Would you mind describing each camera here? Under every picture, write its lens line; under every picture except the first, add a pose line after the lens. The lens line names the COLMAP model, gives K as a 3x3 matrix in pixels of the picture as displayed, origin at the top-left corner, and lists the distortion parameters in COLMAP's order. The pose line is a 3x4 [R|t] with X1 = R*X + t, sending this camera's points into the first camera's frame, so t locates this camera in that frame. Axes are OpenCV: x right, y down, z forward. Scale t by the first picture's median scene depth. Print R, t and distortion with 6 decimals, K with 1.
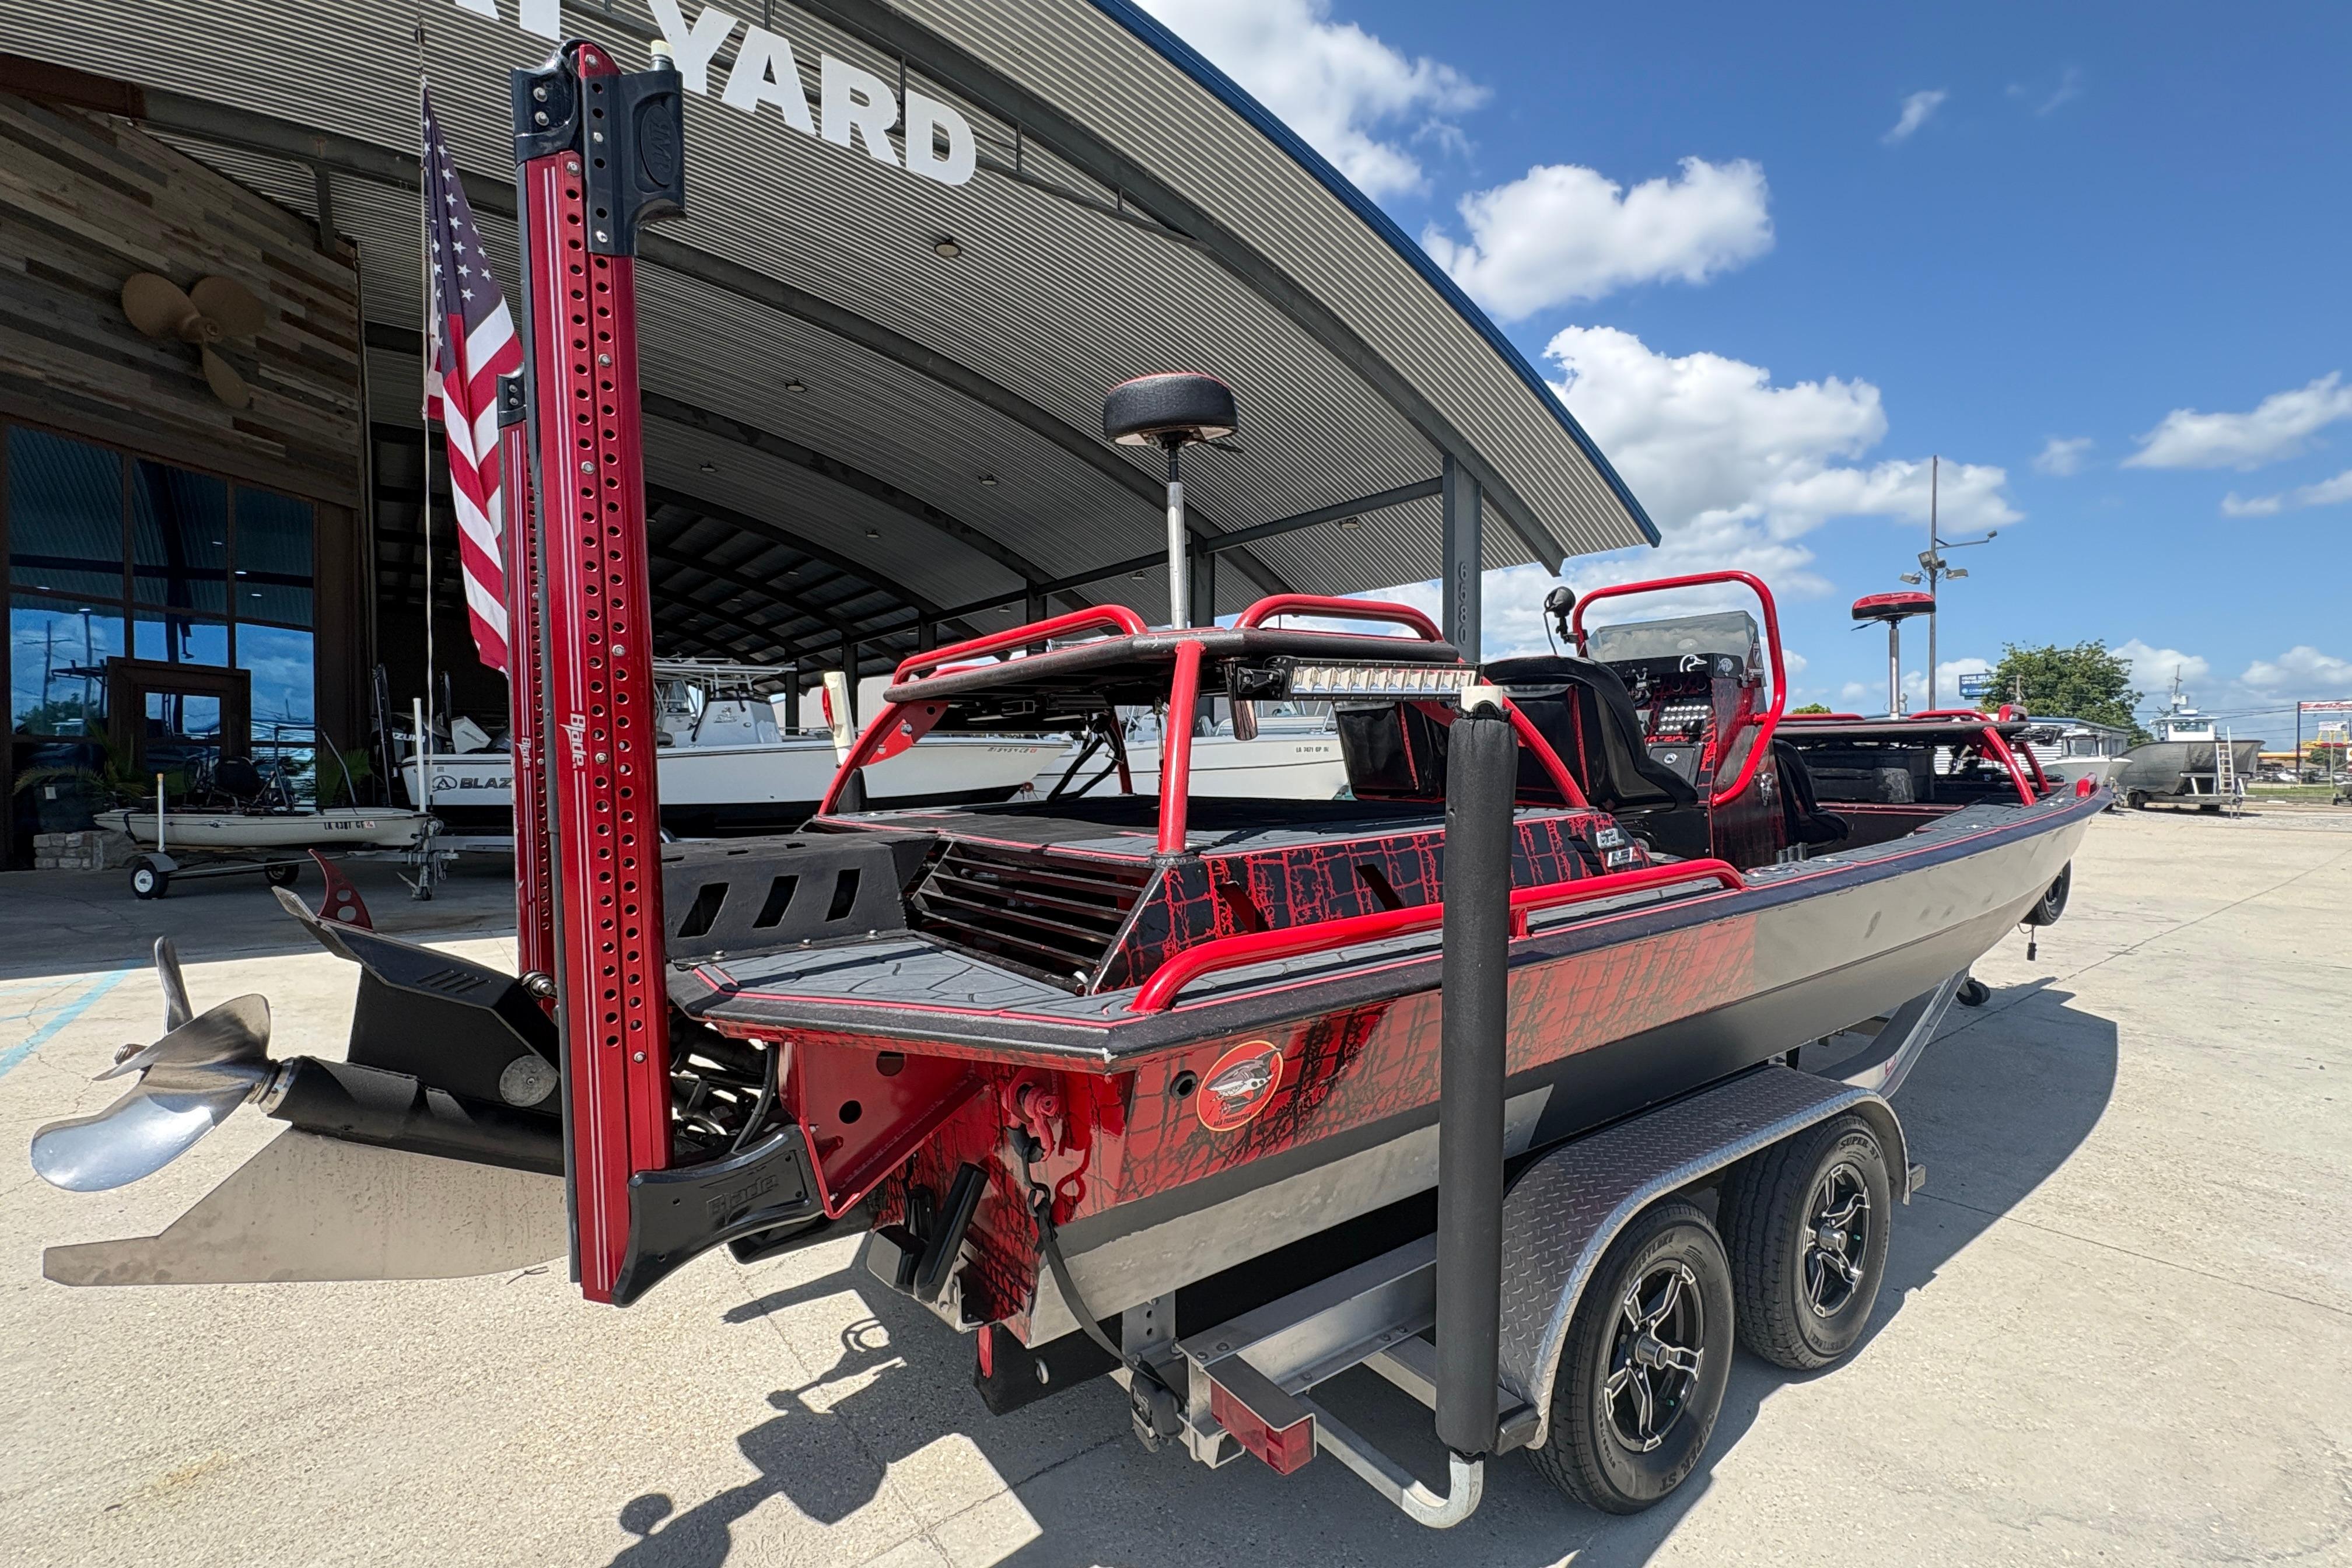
lens RADIAL K [[1035.9, 0, 1173.2], [0, 1035.9, 778.9], [0, 0, 1]] dist [0.002694, -0.000511]
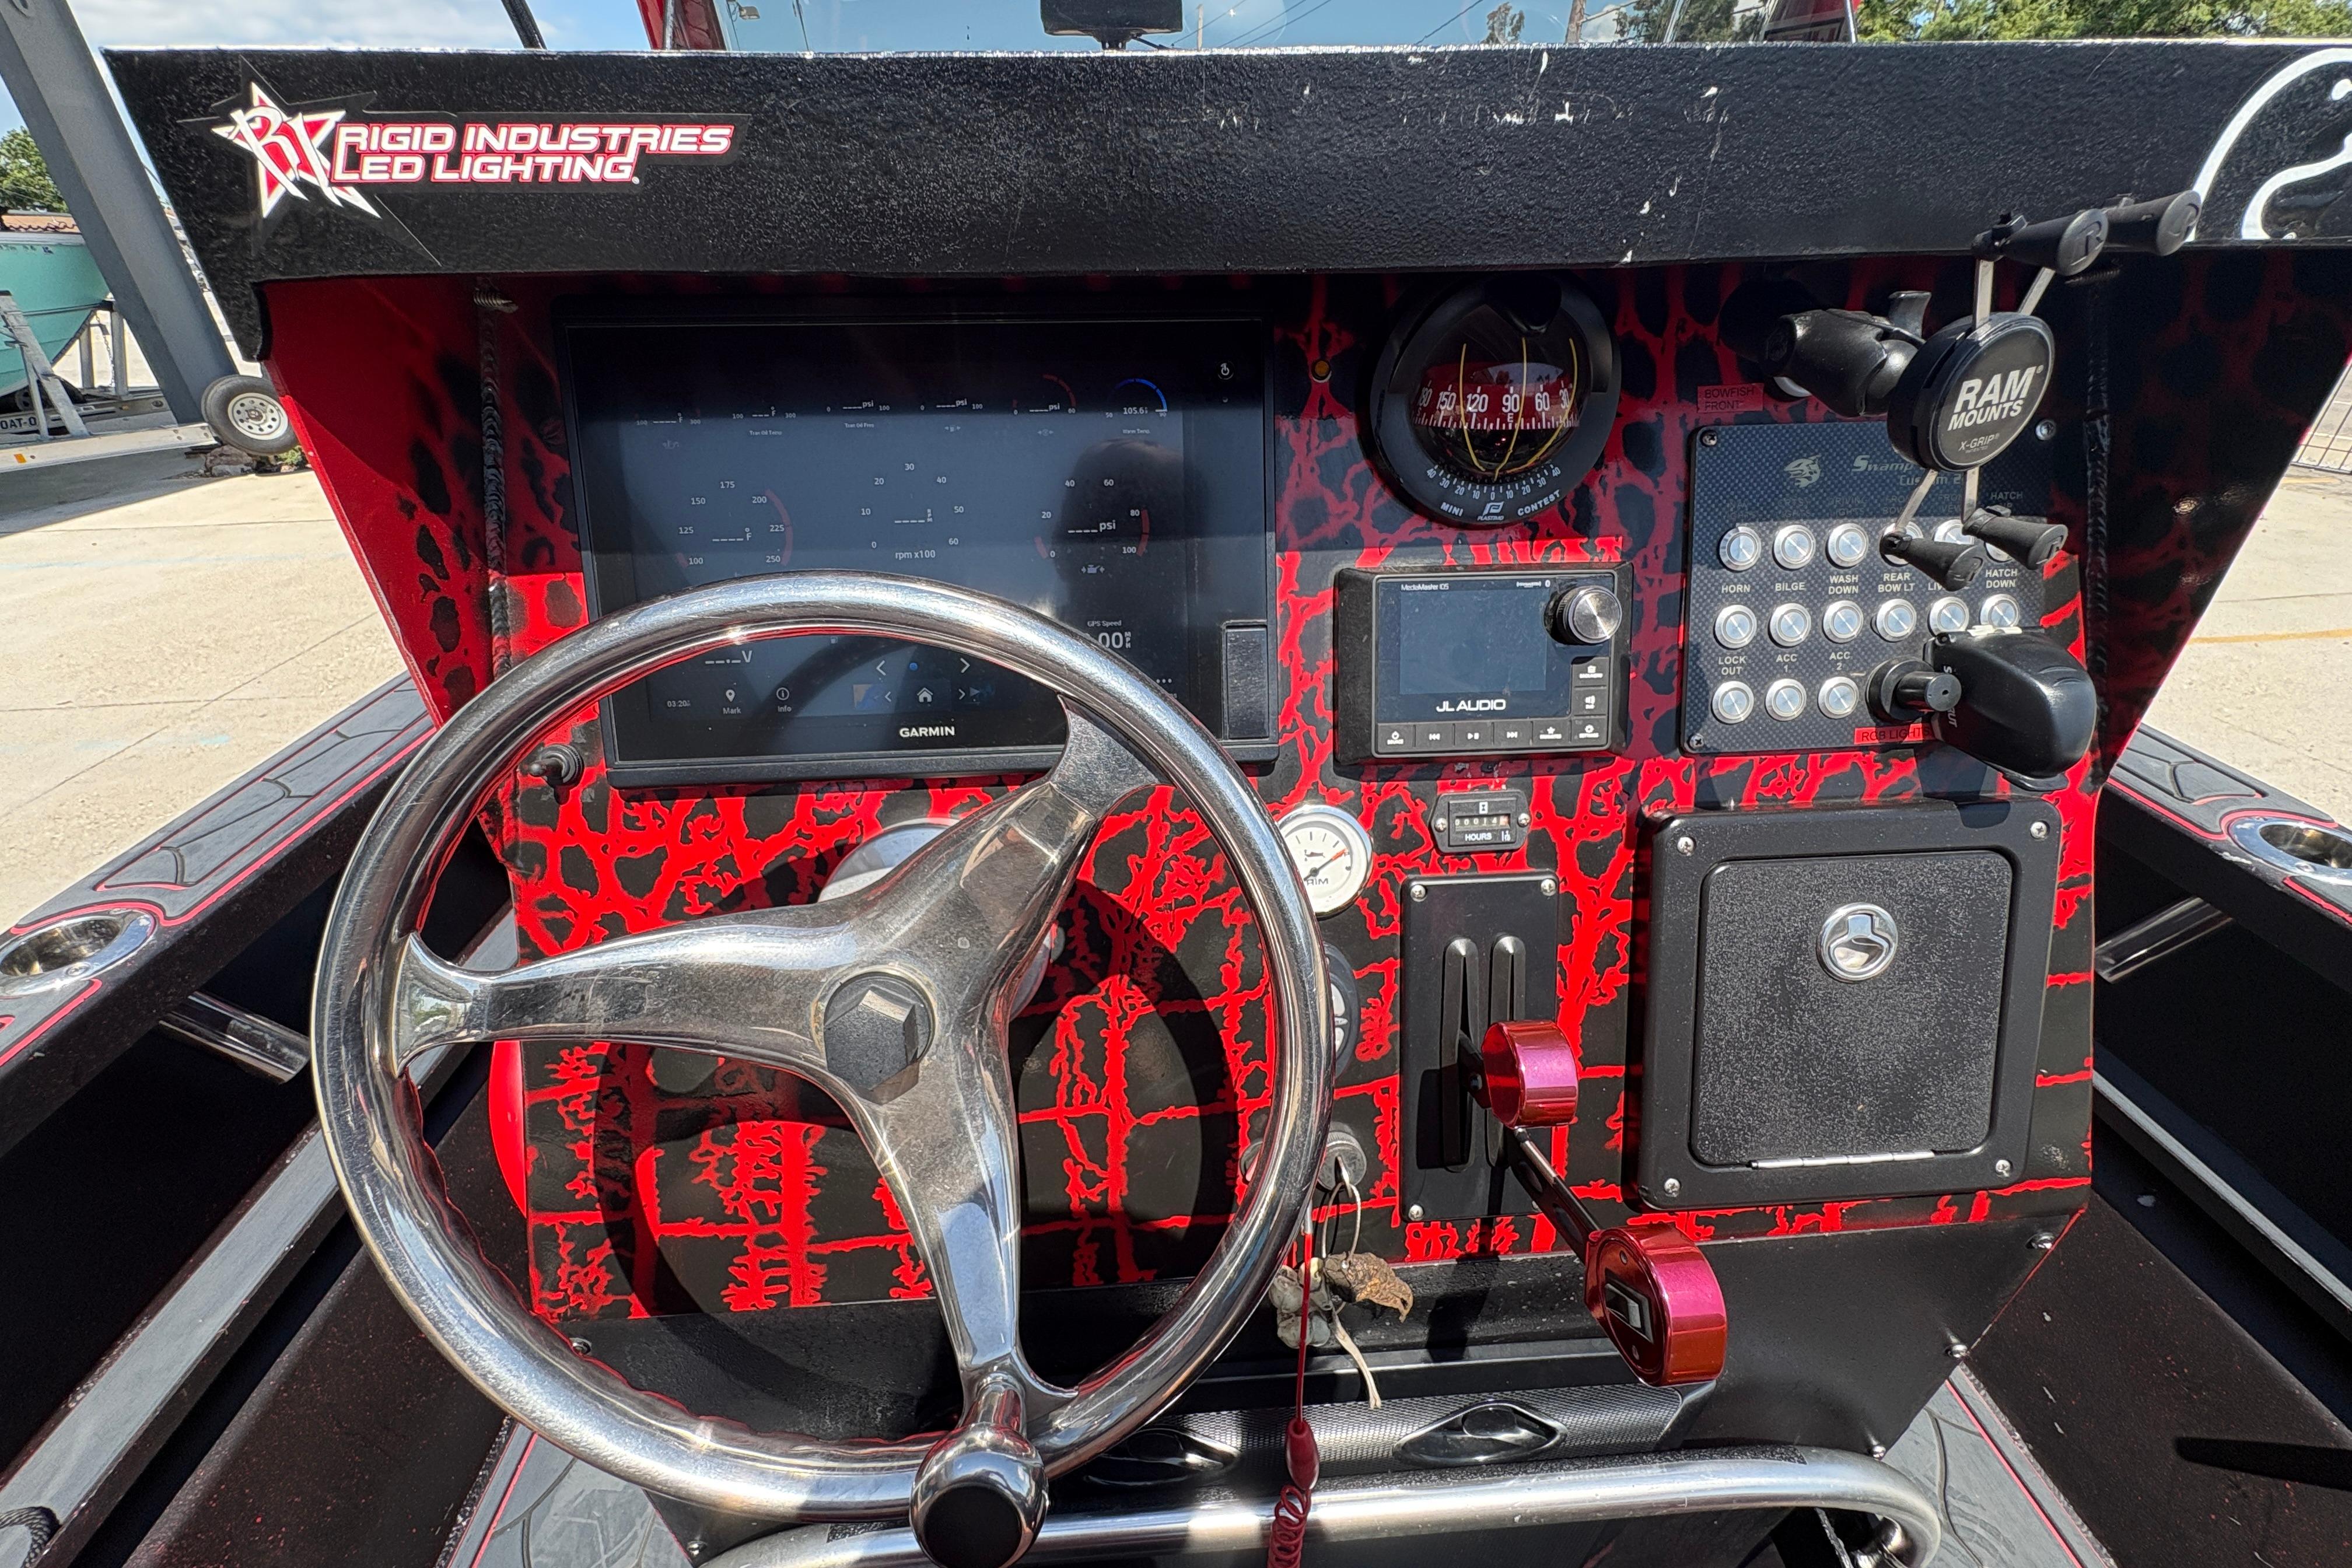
lens RADIAL K [[947.2, 0, 1171.2], [0, 947.2, 777.9], [0, 0, 1]] dist [0.003224, -0.000694]
pose [[0.526411, -0.430517, 0.733176, 0.110103], [0.024514, 0.869653, 0.493055, -0.033967], [-0.849877, -0.241576, 0.468348, 0.327748]]
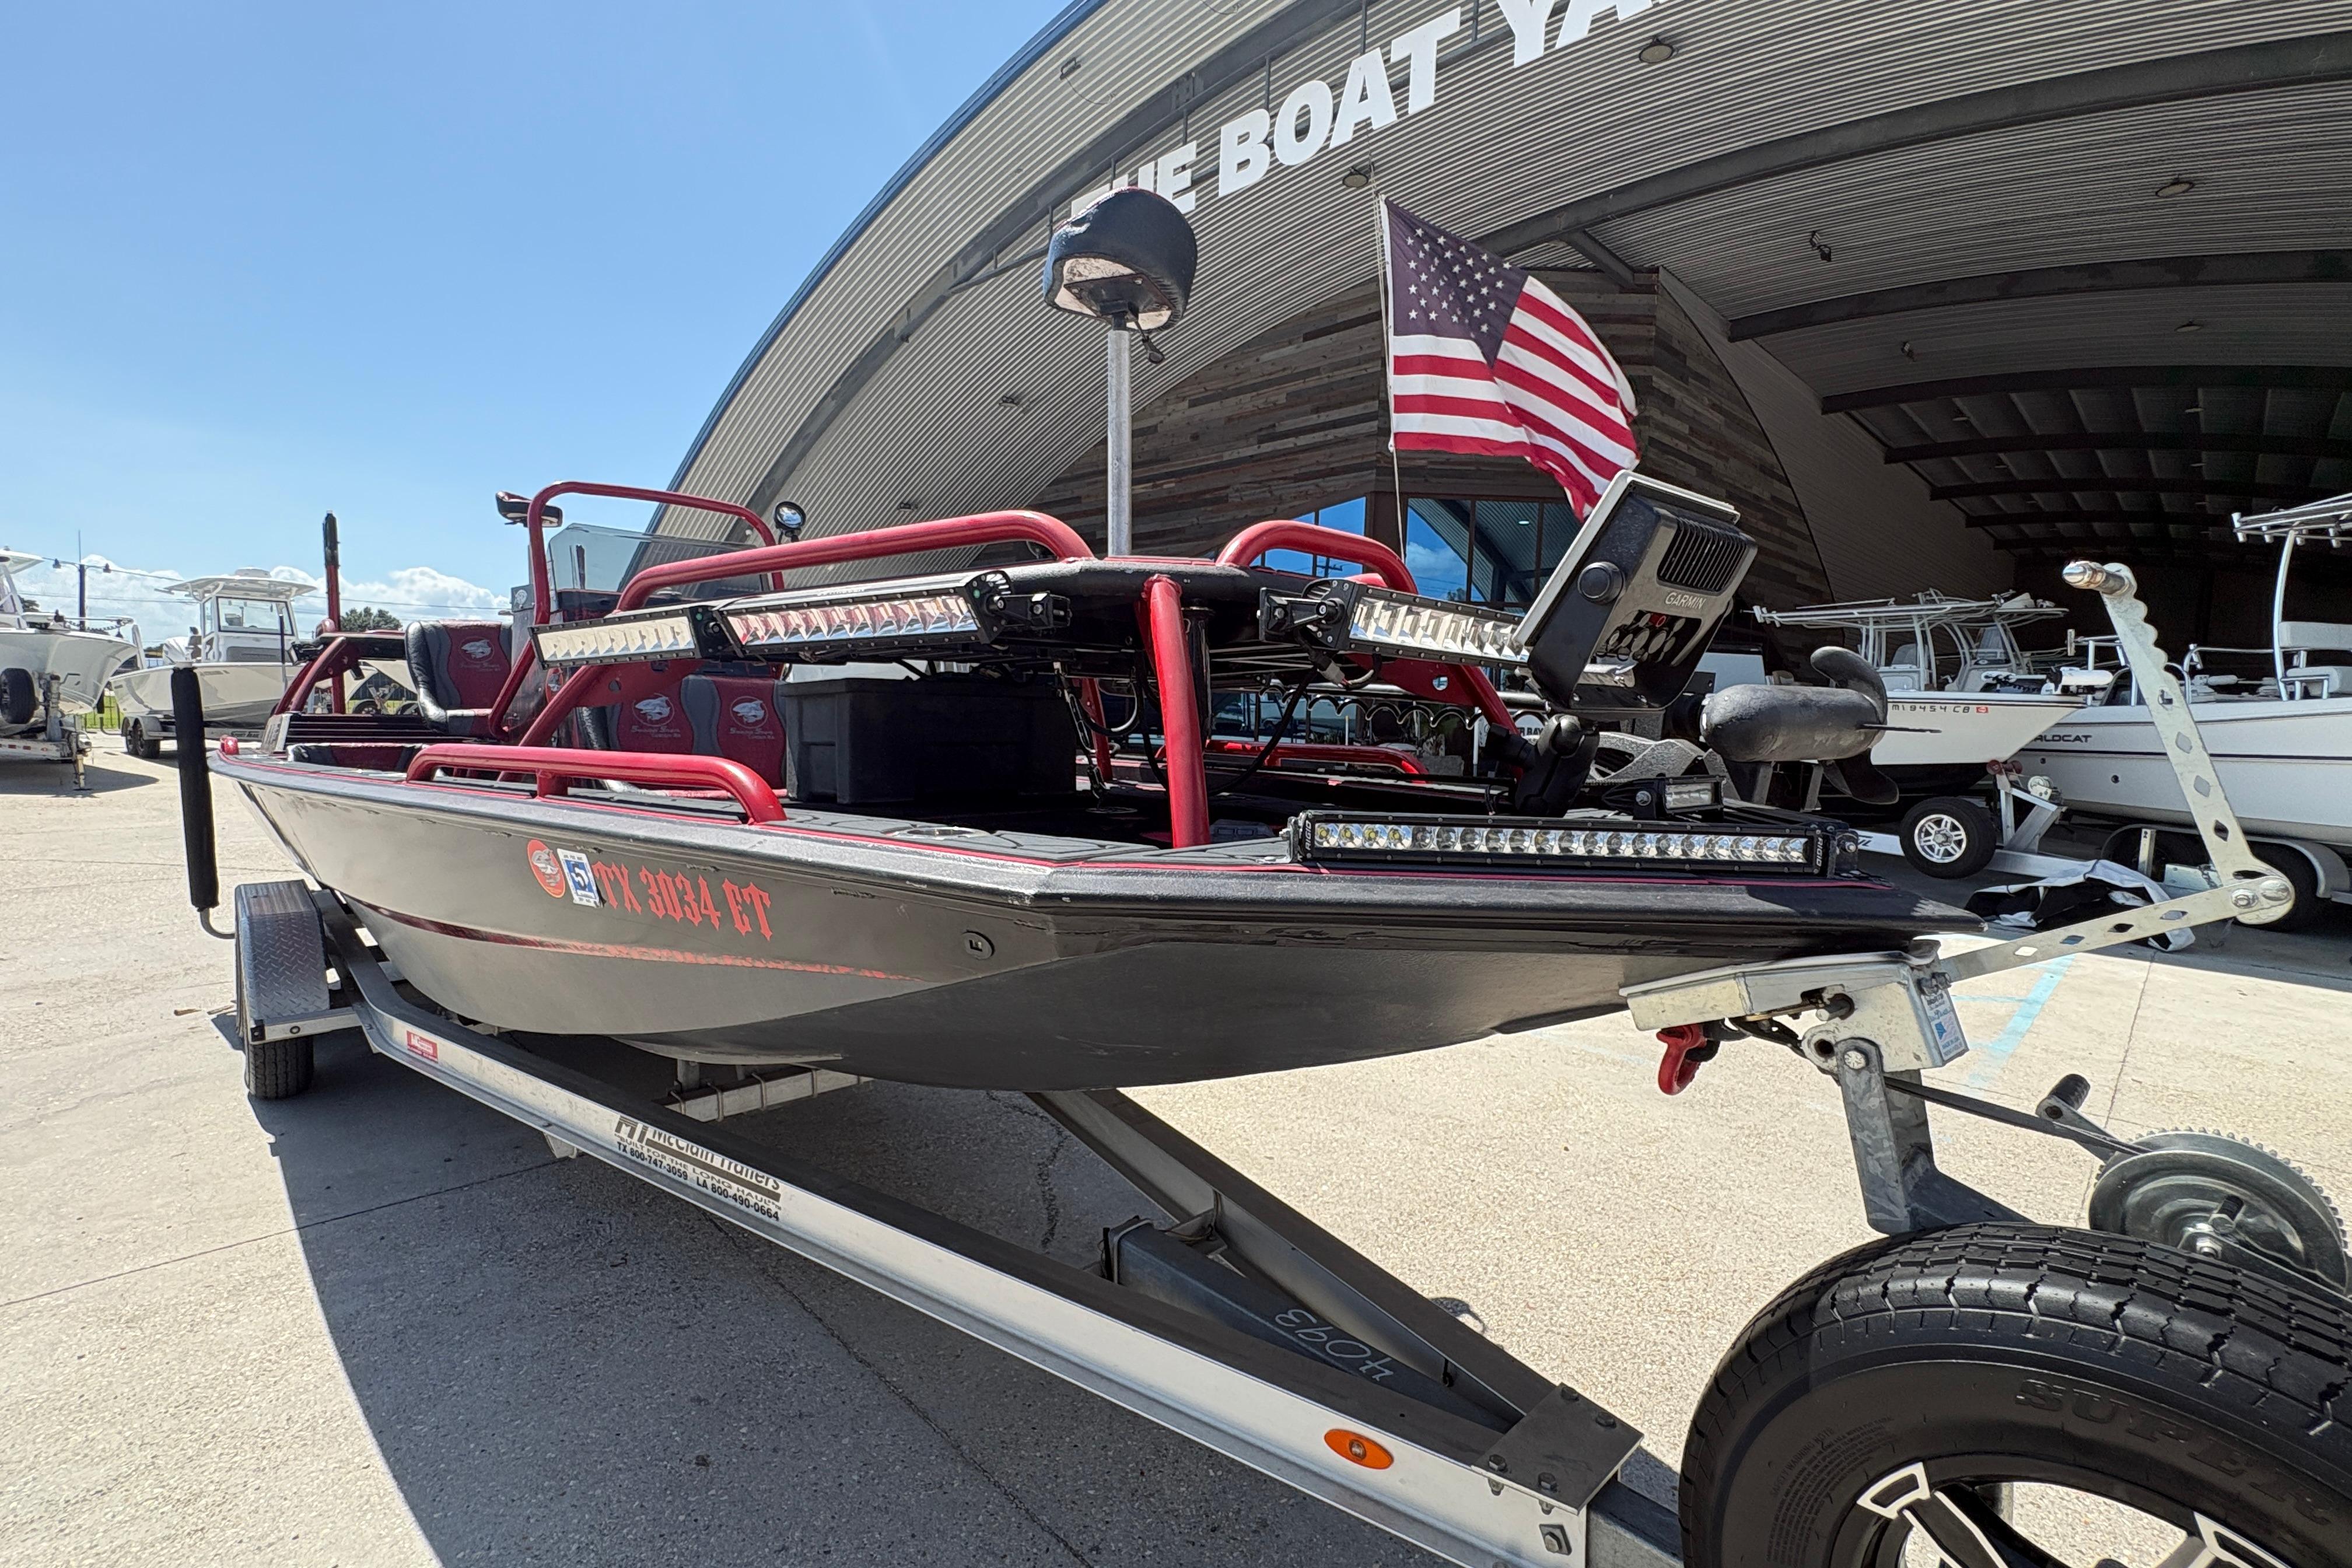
lens RADIAL K [[1035.9, 0, 1163.4], [0, 1035.9, 791.2], [0, 0, 1]] dist [0.002694, -0.000511]
pose [[0.120110, 0.093023, -0.988393, 0.509022], [-0.044884, 0.995091, 0.088199, -0.014291], [0.991745, 0.033769, 0.123695, 0.471899]]
